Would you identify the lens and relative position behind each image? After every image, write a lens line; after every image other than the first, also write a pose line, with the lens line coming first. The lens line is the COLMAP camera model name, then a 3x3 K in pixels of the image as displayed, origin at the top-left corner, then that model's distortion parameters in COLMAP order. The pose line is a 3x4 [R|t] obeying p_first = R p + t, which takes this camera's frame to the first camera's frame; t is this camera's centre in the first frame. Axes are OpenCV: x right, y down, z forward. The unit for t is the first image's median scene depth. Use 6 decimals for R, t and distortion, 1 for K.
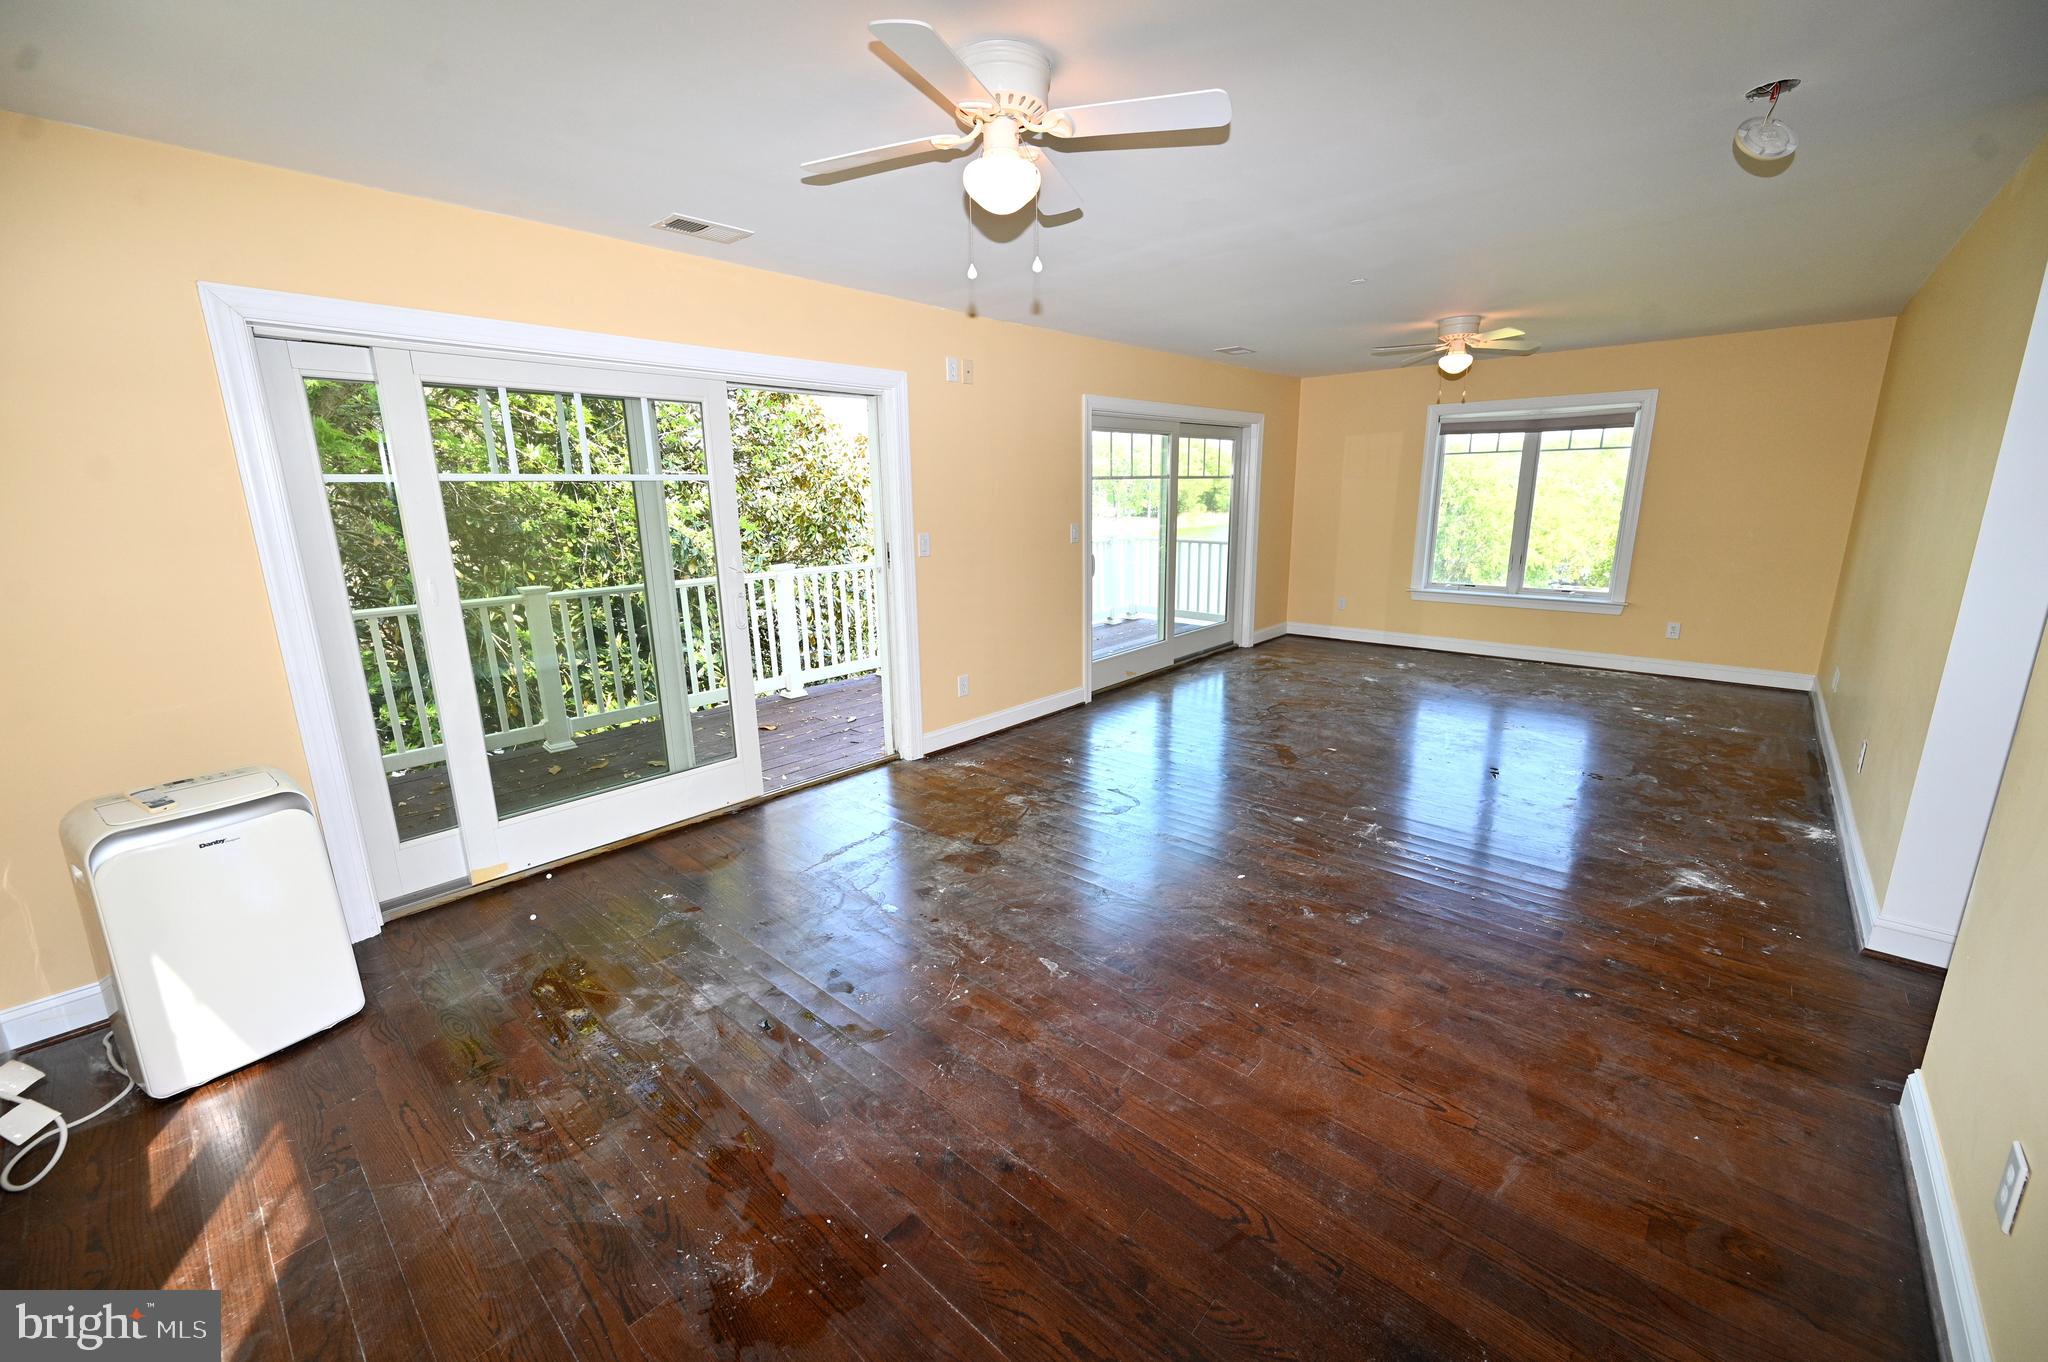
lens RADIAL K [[801.9, 0, 1024.1], [0, 801.9, 685.2], [0, 0, 1]] dist [-0.000974, -0.000337]
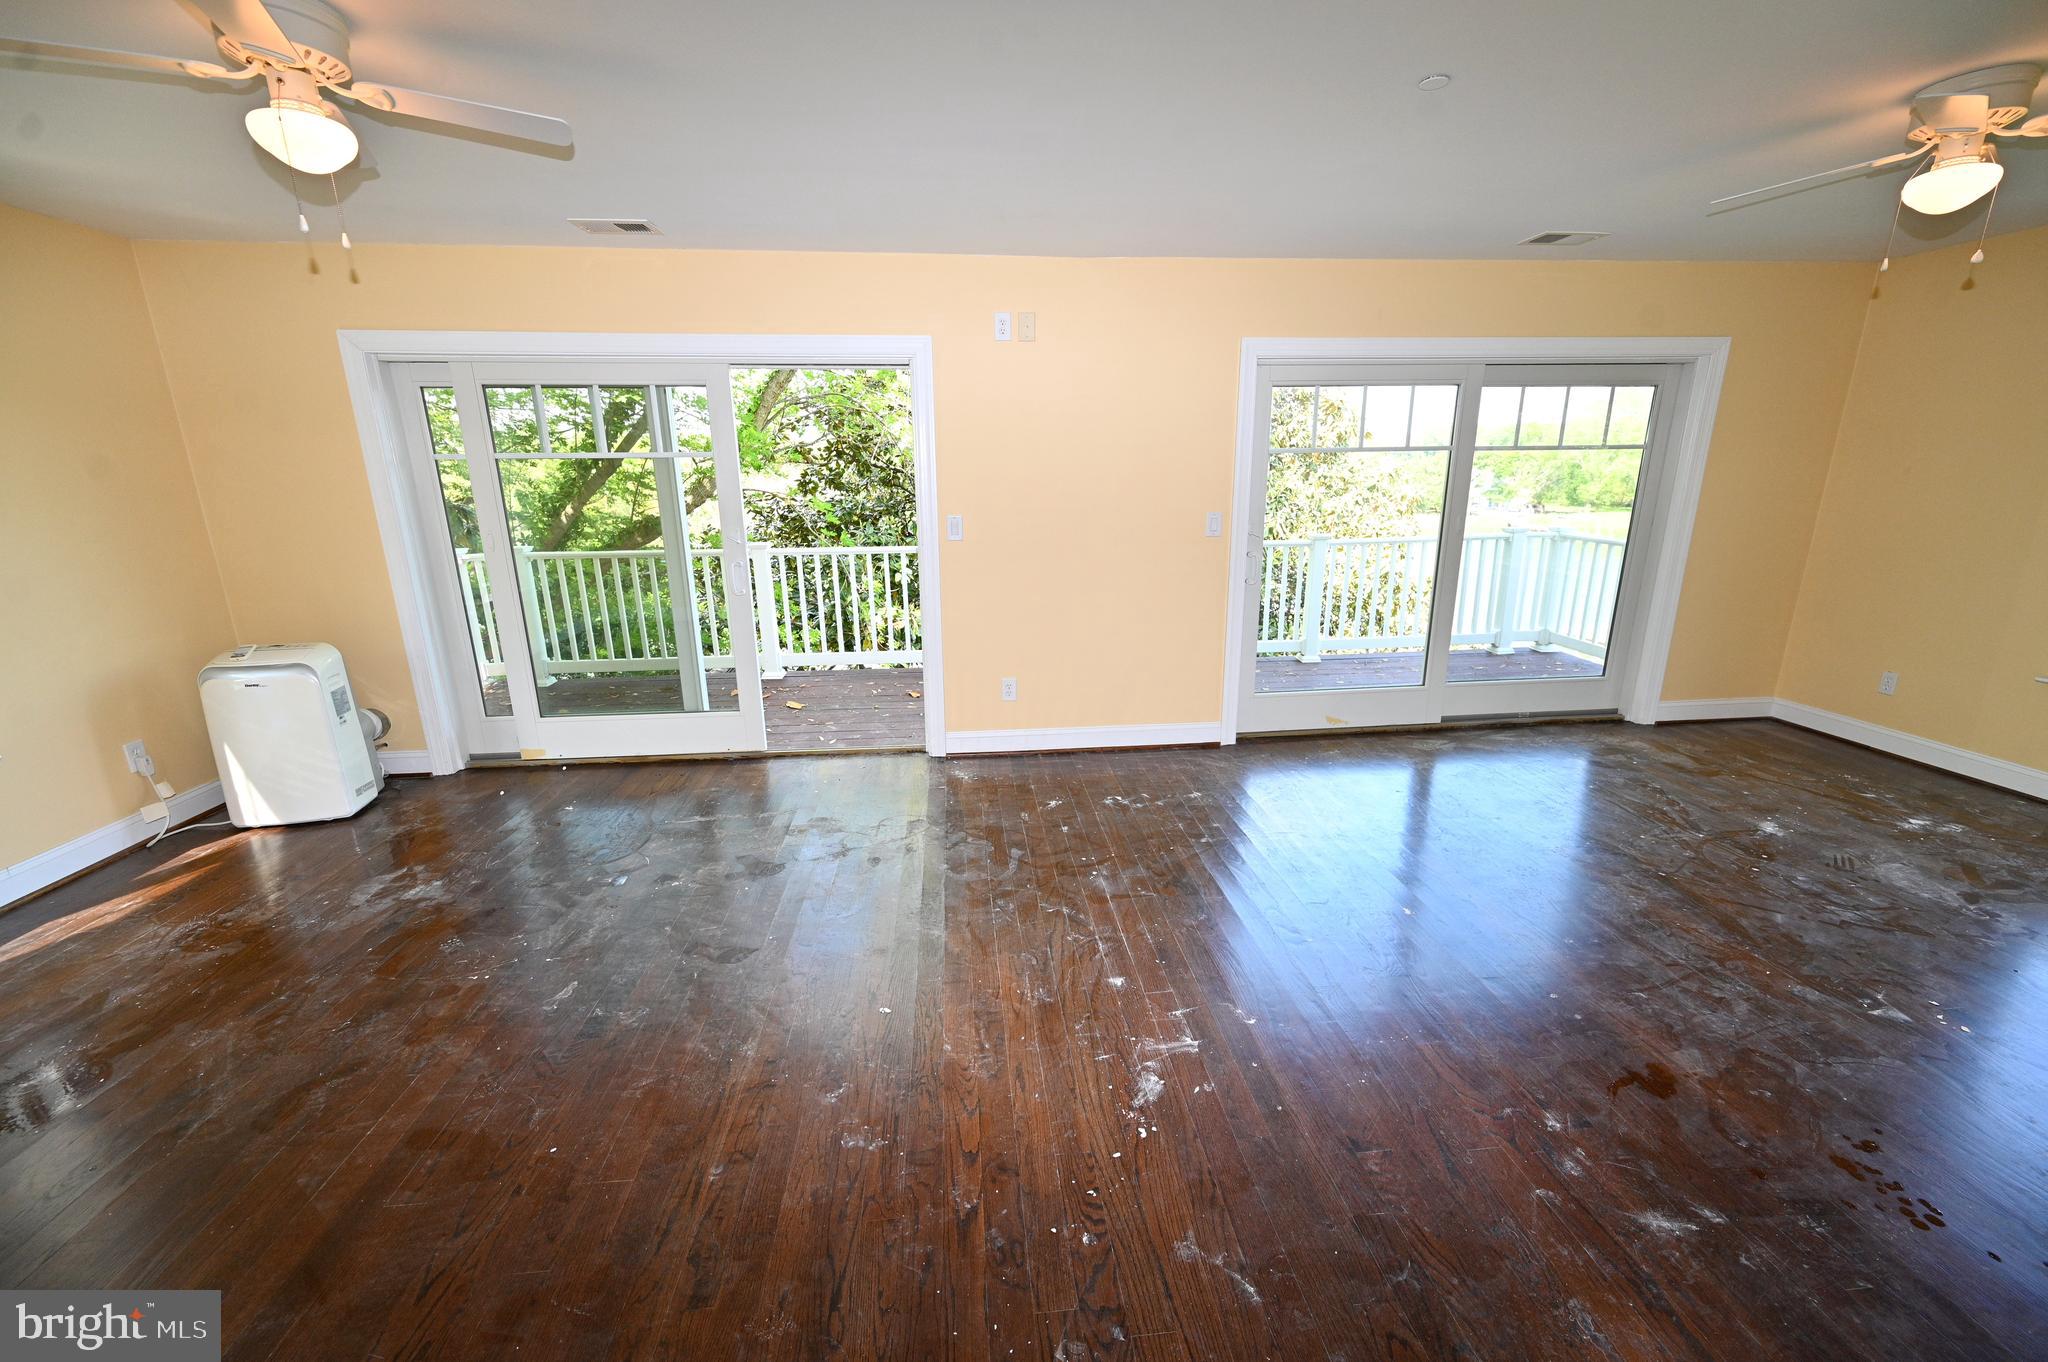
lens RADIAL K [[801.9, 0, 1020.5], [0, 801.9, 679.3], [0, 0, 1]] dist [-0.000974, -0.000337]
pose [[0.734044, 0.180395, -0.654704, 0.580384], [-0.162254, 0.982739, 0.088864, -0.103478], [0.659434, 0.040998, 0.750643, 0.389895]]
